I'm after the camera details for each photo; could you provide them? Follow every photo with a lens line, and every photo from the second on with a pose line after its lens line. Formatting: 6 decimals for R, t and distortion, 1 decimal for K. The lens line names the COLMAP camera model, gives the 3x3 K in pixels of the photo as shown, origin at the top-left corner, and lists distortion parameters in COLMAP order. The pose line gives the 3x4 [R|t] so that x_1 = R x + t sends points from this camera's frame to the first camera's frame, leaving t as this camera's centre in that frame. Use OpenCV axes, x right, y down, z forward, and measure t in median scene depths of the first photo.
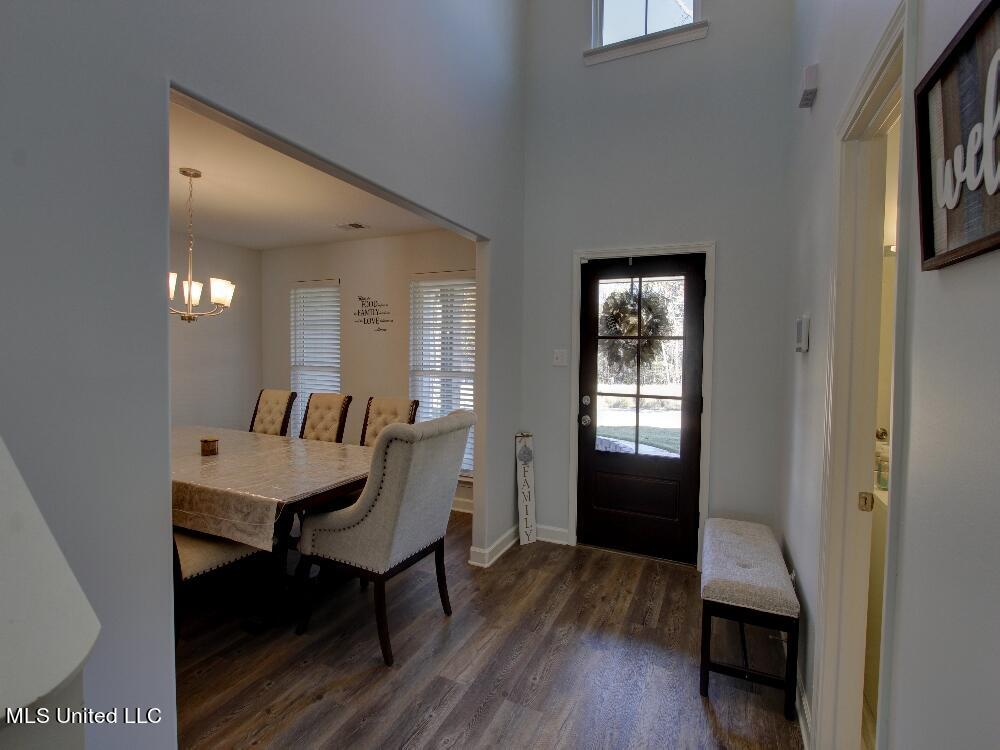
lens RADIAL K [[459.7, 0, 509.0], [0, 459.7, 370.0], [0, 0, 1]] dist [-0.017874, 0.001382]
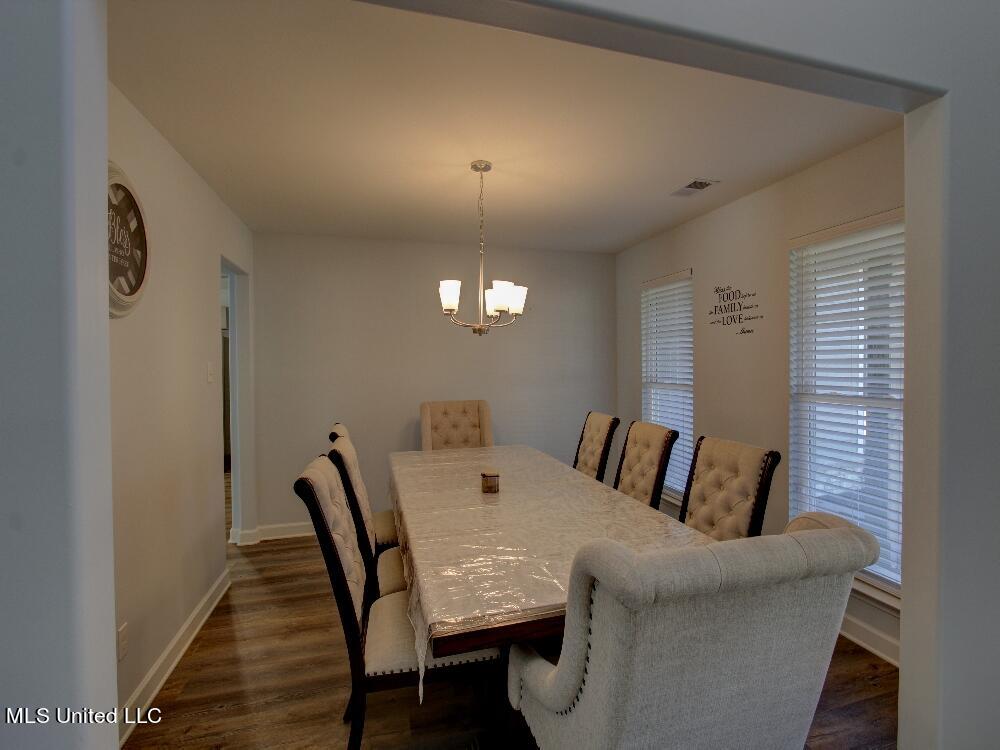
lens RADIAL K [[459.7, 0, 509.0], [0, 459.7, 370.0], [0, 0, 1]] dist [-0.017874, 0.001382]
pose [[0.650922, -0.007849, -0.759104, 0.006944], [-0.012766, 0.999692, -0.021284, -0.014319], [0.759038, 0.023545, 0.650621, 0.348893]]
